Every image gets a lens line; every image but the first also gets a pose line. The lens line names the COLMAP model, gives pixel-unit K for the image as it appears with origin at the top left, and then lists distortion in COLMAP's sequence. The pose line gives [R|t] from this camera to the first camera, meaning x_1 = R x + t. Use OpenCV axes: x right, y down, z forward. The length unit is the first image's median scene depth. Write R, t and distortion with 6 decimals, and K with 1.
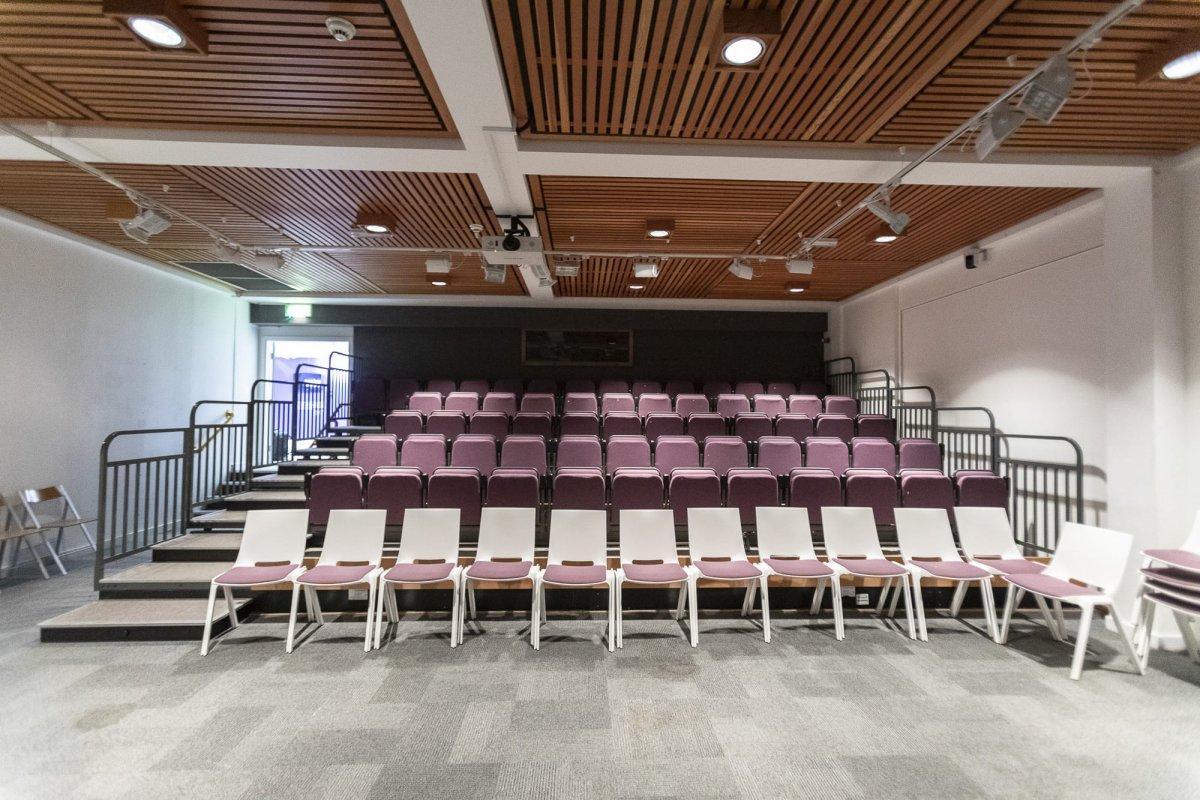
lens RADIAL K [[564.4, 0, 600.0], [0, 564.4, 400.0], [0, 0, 1]] dist [0.011163, -0.000294]
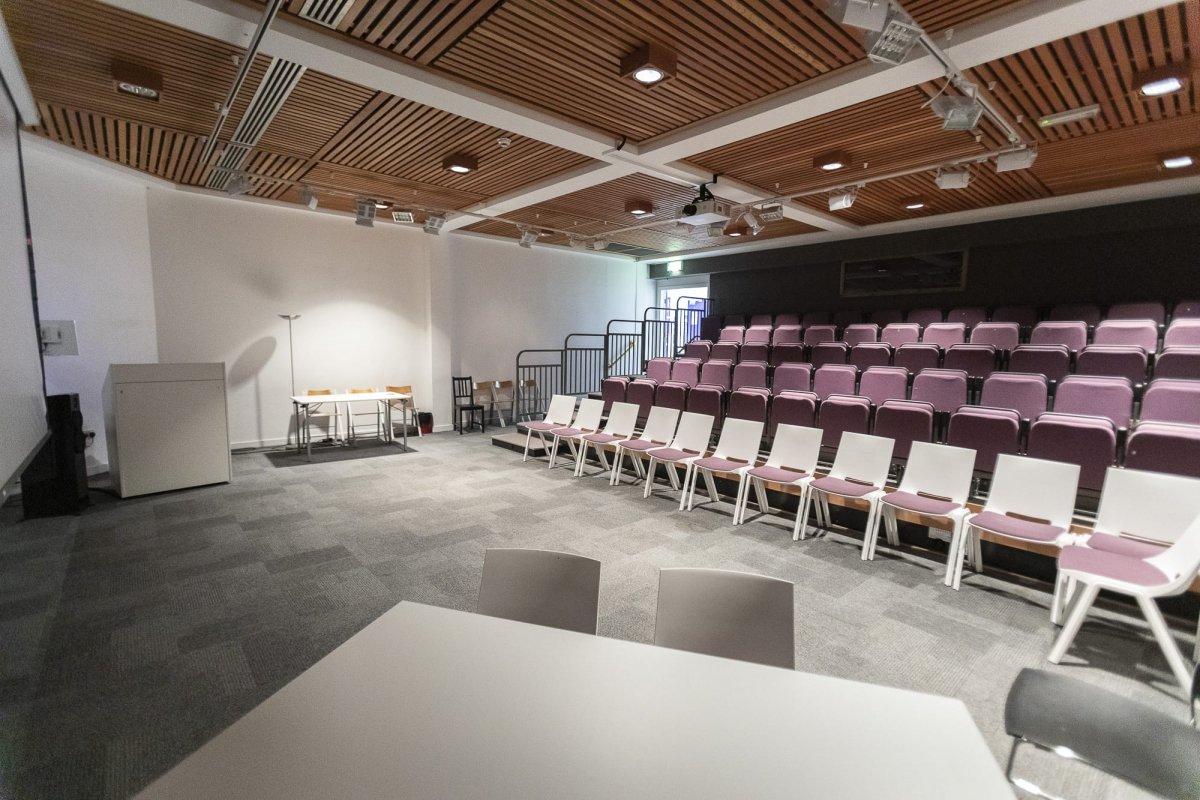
lens RADIAL K [[531.2, 0, 585.4], [0, 531.2, 420.2], [0, 0, 1]] dist [-0.036432, 0.000156]
pose [[0.621526, 0.116561, -0.774673, 0.423237], [0.012718, 0.987237, 0.158748, 0.002951], [0.783290, -0.108518, 0.612111, 0.011950]]
